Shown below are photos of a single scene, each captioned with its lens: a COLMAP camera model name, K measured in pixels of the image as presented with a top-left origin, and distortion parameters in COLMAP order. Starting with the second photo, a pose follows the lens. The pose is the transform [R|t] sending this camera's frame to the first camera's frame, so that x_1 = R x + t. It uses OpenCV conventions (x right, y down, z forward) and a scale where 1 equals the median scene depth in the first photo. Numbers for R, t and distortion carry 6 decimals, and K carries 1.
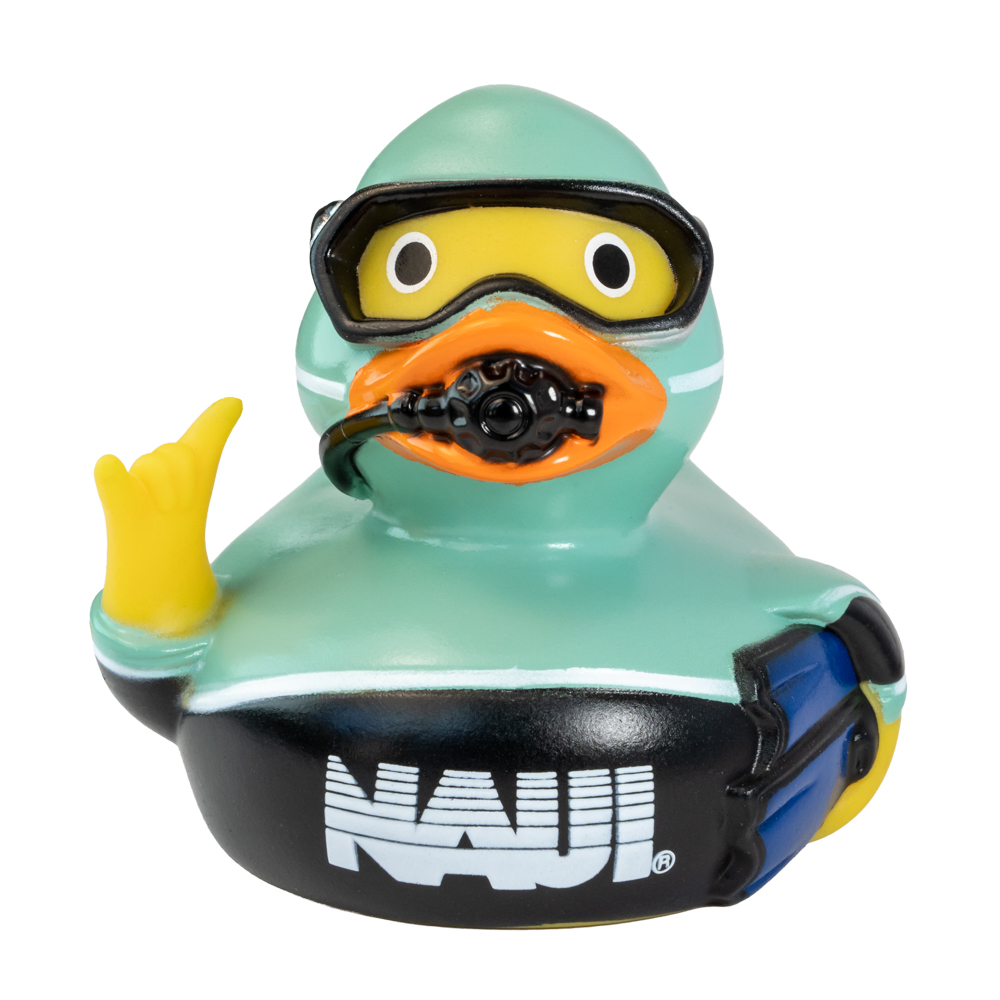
lens RADIAL K [[3485.7, 0, 500.0], [0, 3485.7, 500.0], [0, 0, 1]] dist [-0.013619, 1.622718]
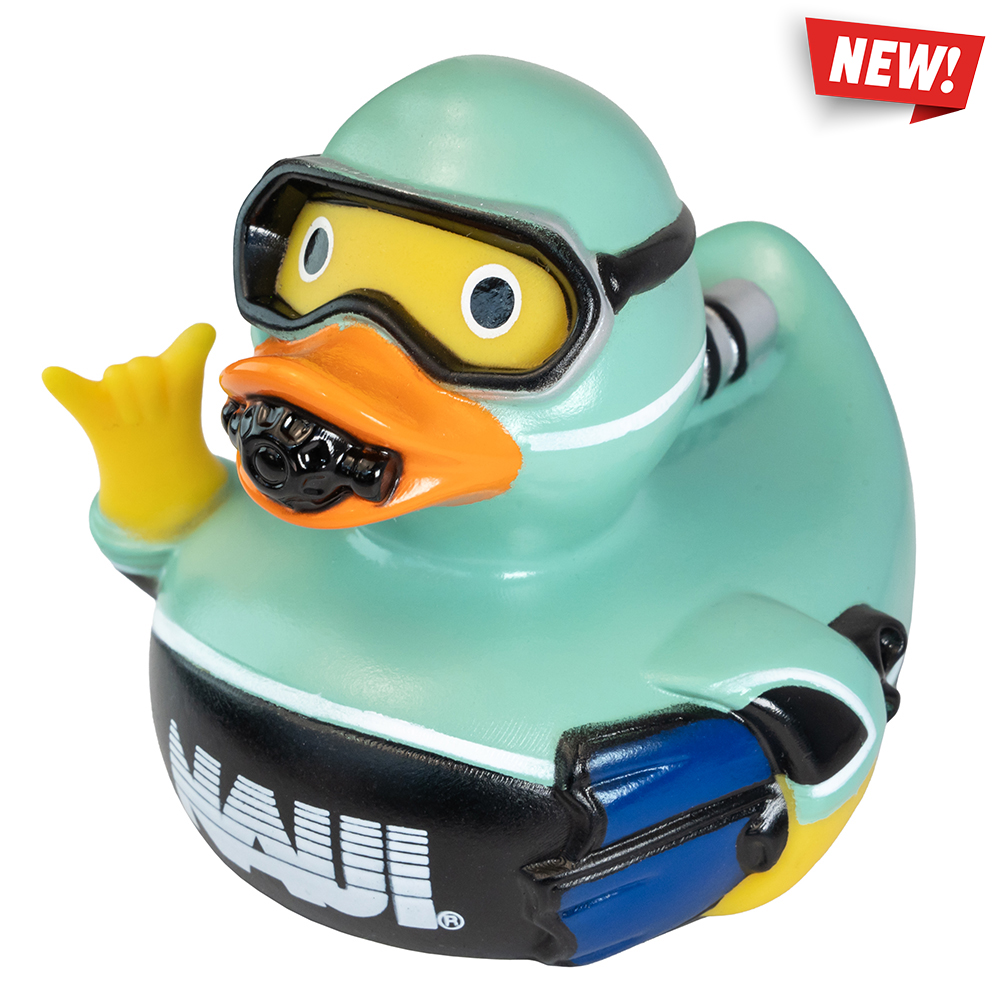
lens RADIAL K [[3485.7, 0, 500.0], [0, 3485.7, 500.0], [0, 0, 1]] dist [-0.013619, 1.622718]
pose [[0.827260, 0.262165, -0.496900, 0.508145], [-0.125782, 0.948424, 0.290982, -0.288194], [0.547557, -0.178217, 0.817569, 0.250424]]
